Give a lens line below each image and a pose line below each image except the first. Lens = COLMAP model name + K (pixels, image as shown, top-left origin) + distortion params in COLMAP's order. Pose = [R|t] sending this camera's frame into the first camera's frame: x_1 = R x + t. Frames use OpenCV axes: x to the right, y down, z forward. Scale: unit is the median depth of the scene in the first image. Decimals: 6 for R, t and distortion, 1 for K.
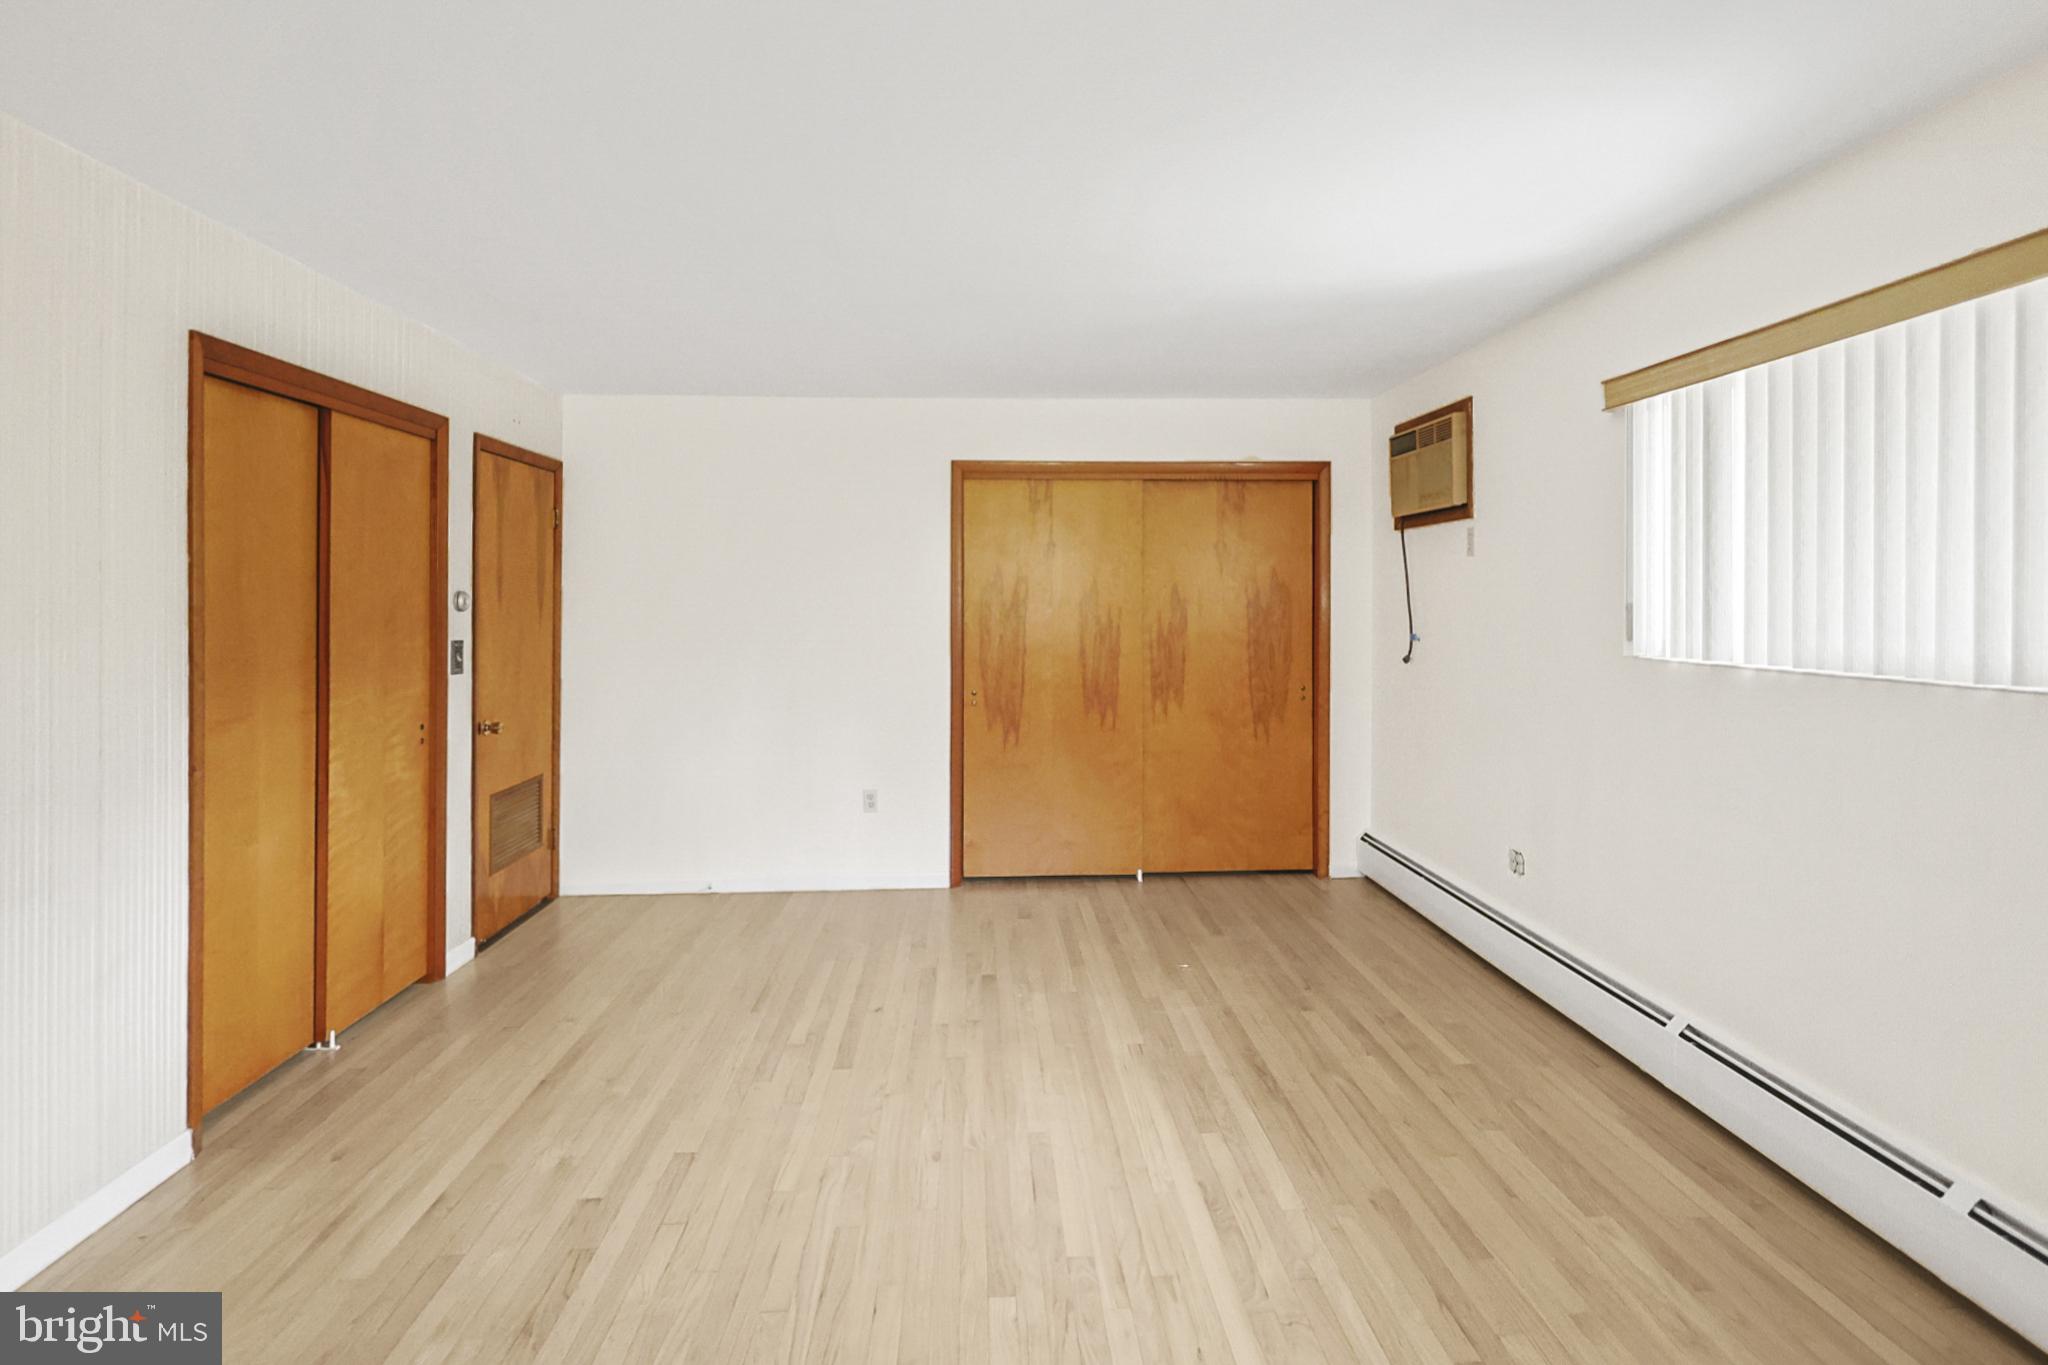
lens RADIAL K [[1037.1, 0, 1029.0], [0, 1037.1, 660.7], [0, 0, 1]] dist [0.002594, -0.000135]
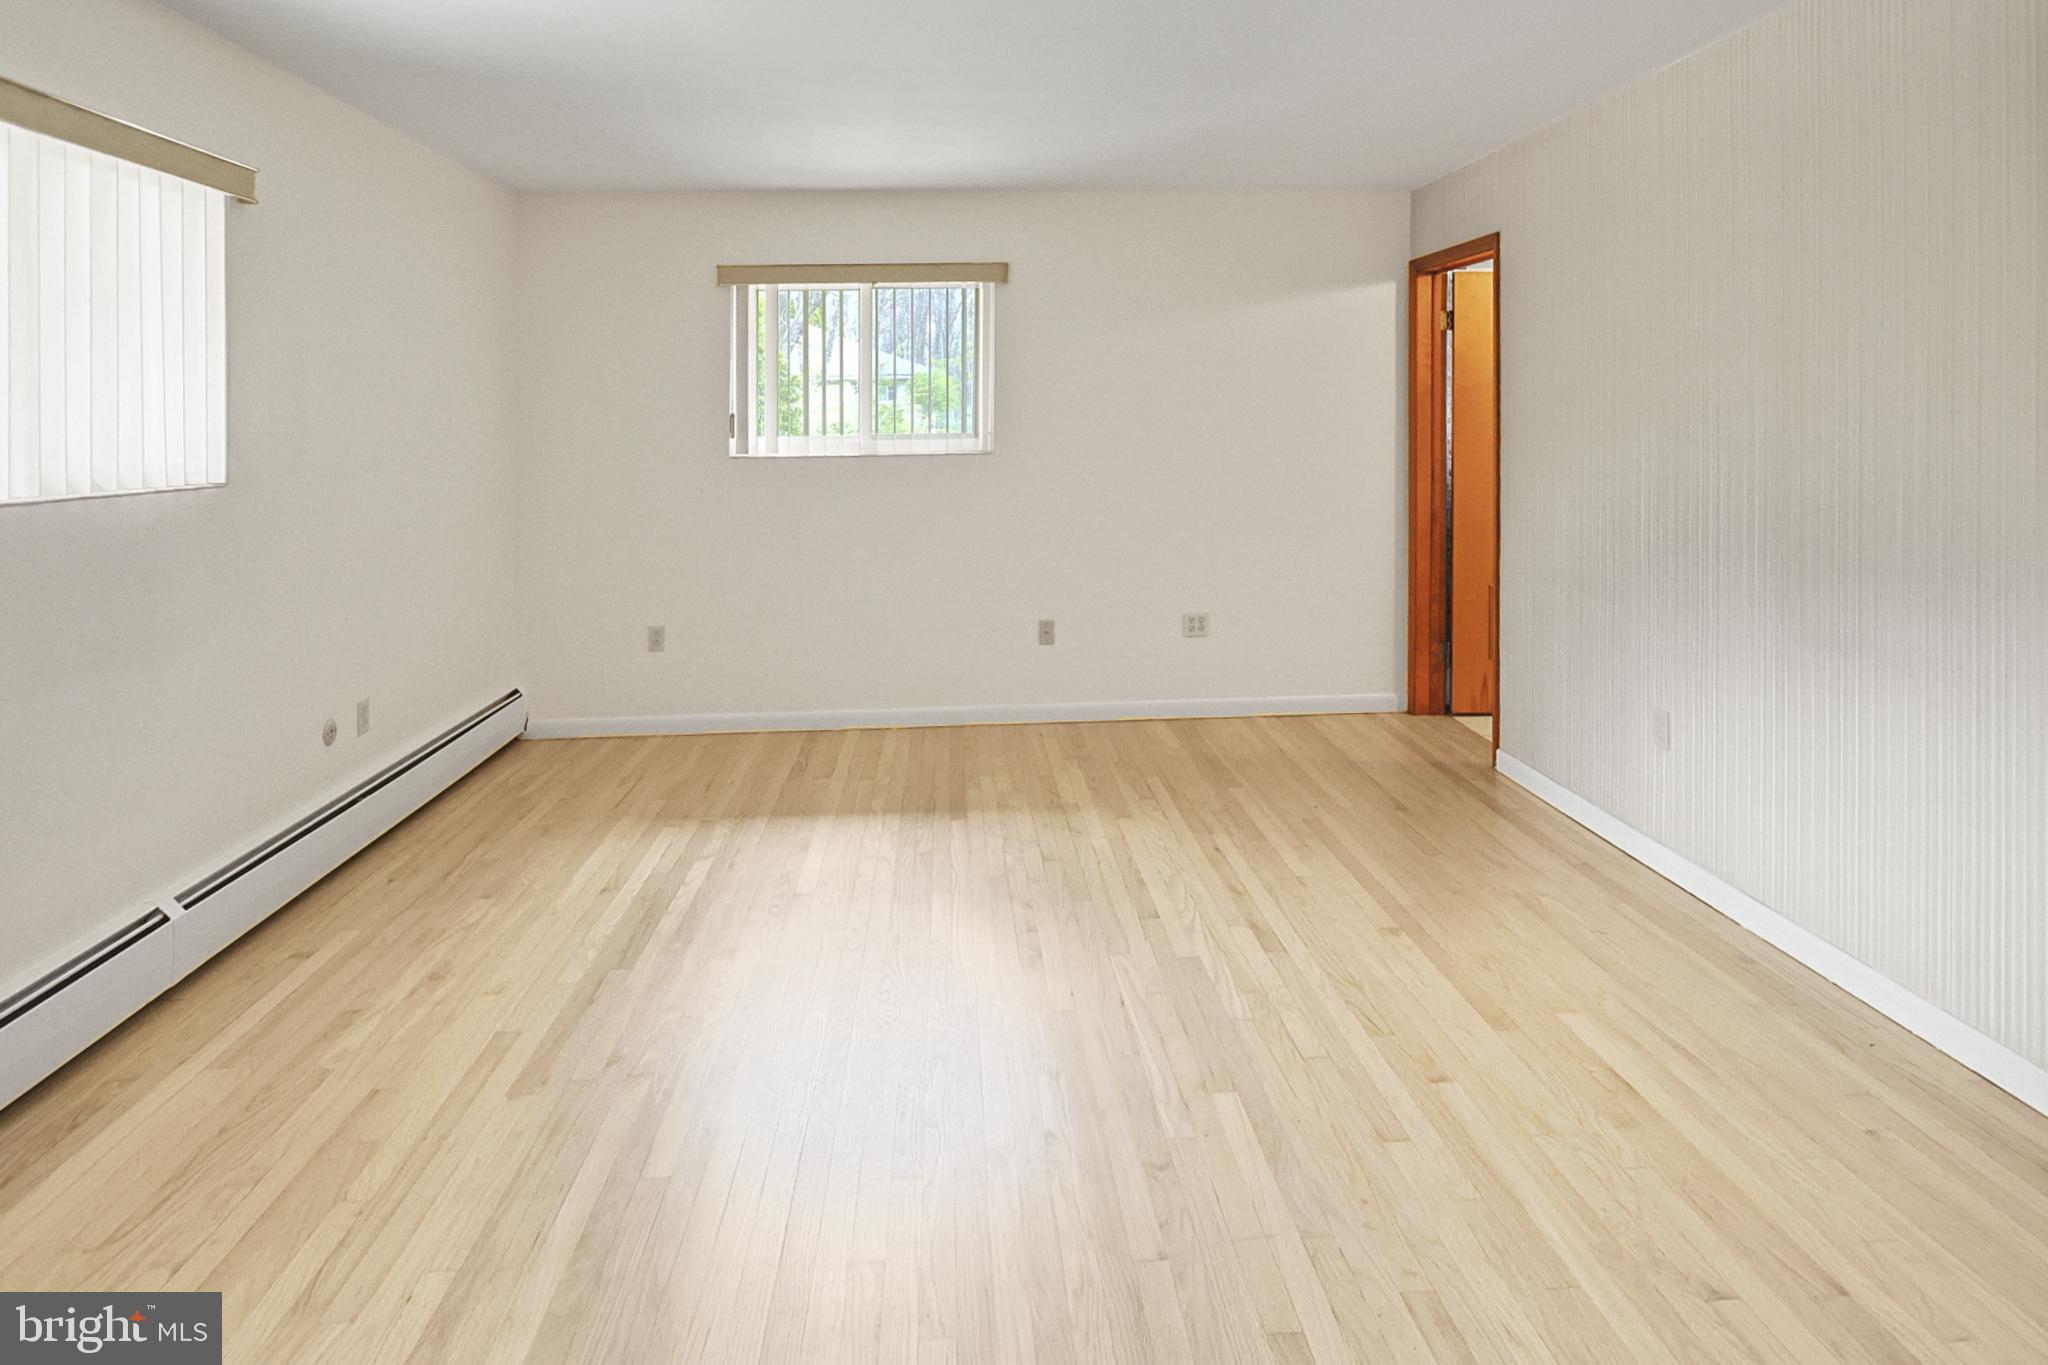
lens RADIAL K [[1037.1, 0, 1029.0], [0, 1037.1, 660.7], [0, 0, 1]] dist [0.002594, -0.000135]
pose [[-0.999605, 0.023441, -0.015520, -0.078886], [0.018067, 0.958598, 0.284190, -0.069135], [0.021539, 0.283797, -0.958642, 1.823238]]
